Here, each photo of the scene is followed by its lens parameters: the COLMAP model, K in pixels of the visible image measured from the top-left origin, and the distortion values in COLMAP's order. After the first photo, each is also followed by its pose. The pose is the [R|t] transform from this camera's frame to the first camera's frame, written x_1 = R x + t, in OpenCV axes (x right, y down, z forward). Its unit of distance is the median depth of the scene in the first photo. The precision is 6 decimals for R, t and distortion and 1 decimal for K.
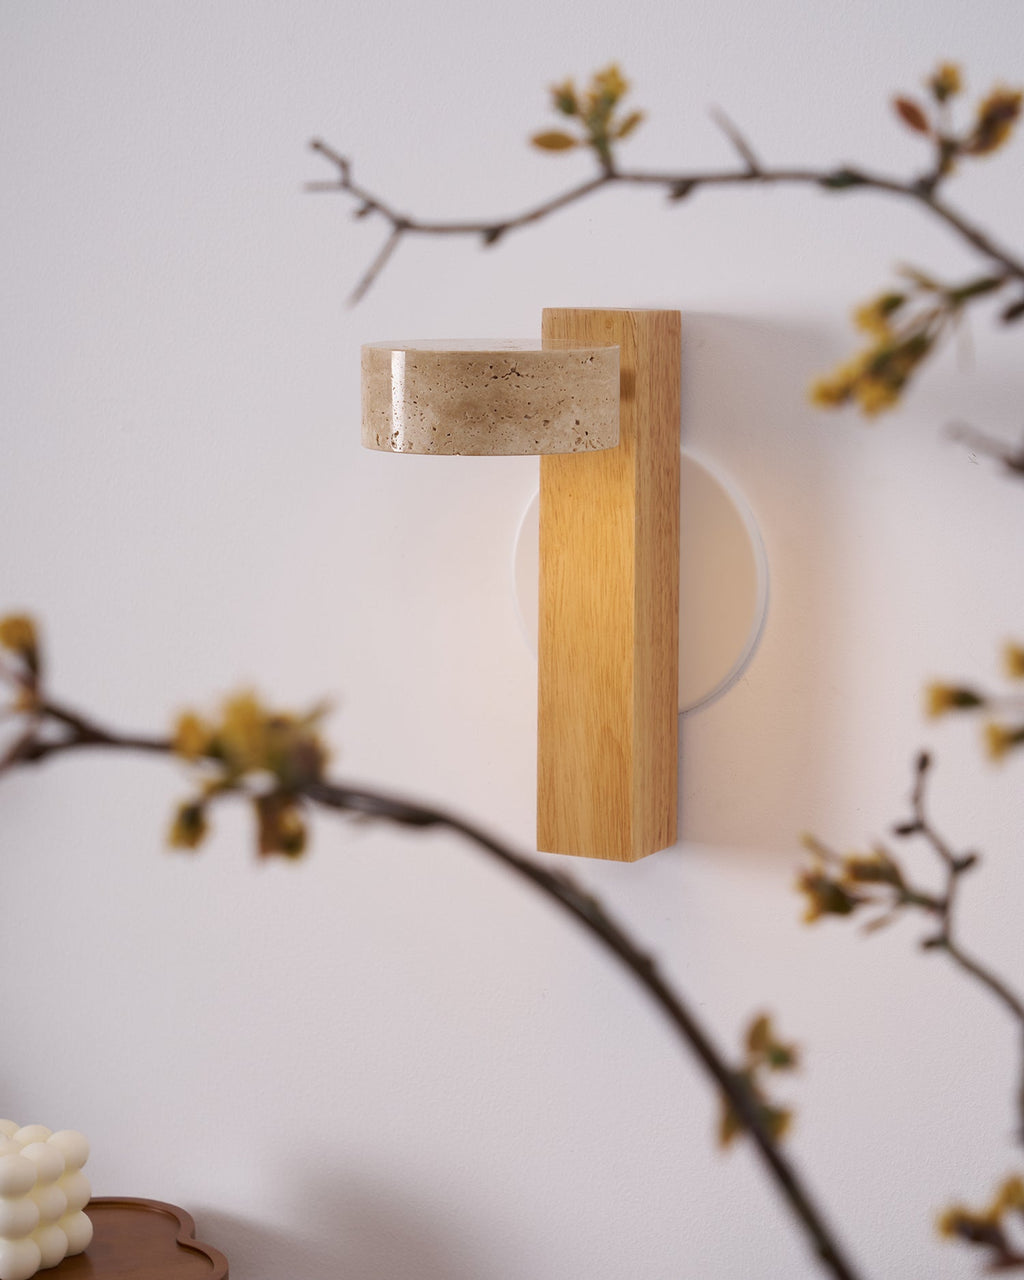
lens RADIAL K [[2997.8, 0, 511.5], [0, 2997.8, 639.5], [0, 0, 1]] dist [-0.082181, 0.000000]
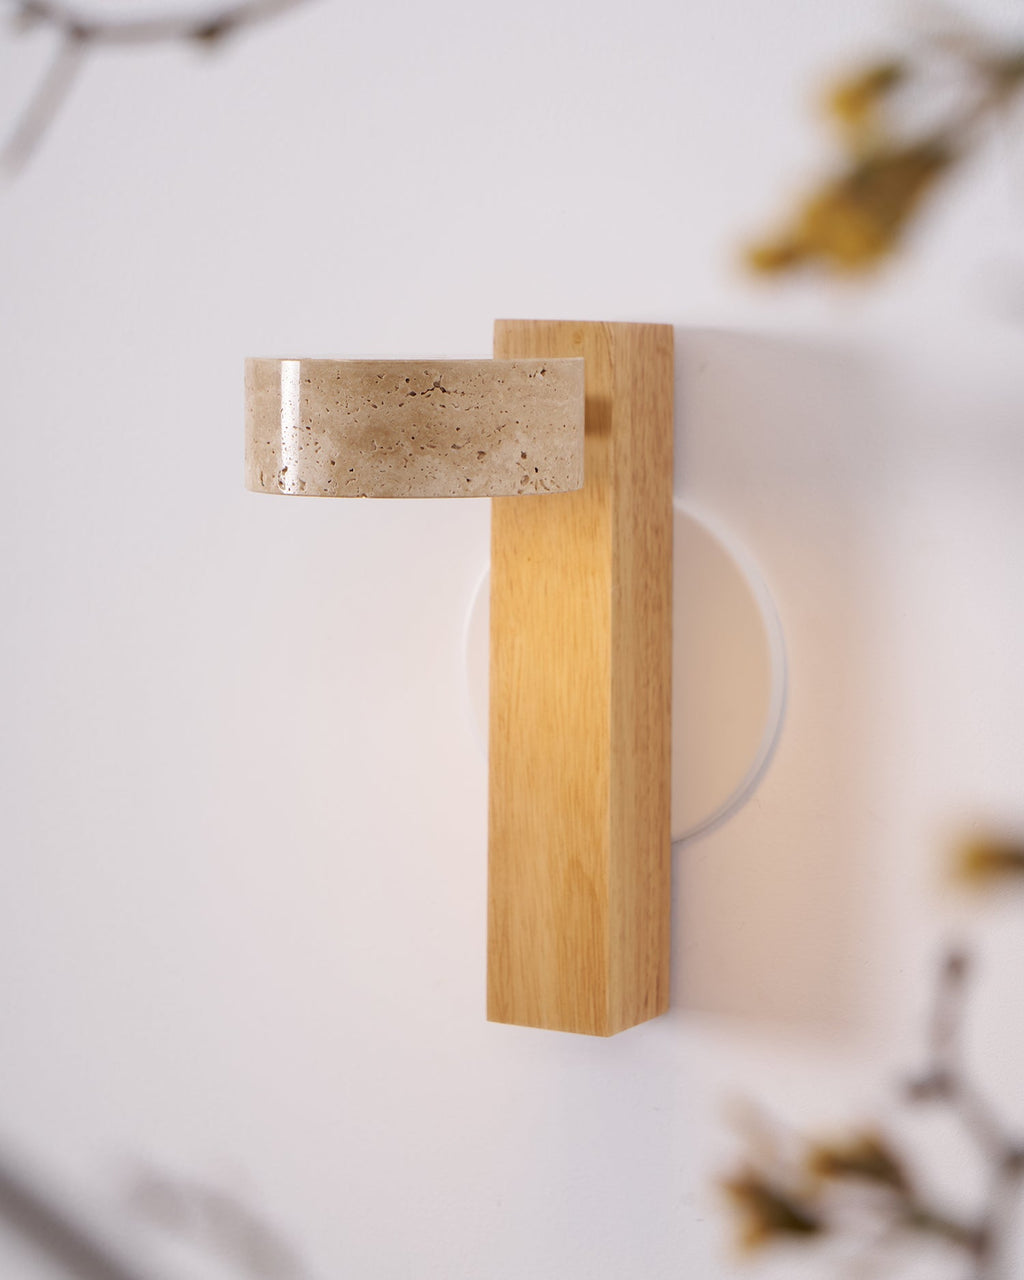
lens RADIAL K [[2997.8, 0, 481.5], [0, 2997.8, 500.6], [0, 0, 1]] dist [-0.082181, 0.000000]
pose [[0.999341, 0.003812, -0.036108, 0.035325], [-0.006902, 0.996285, -0.085836, 0.003477], [0.035647, 0.086029, 0.995655, 0.227242]]
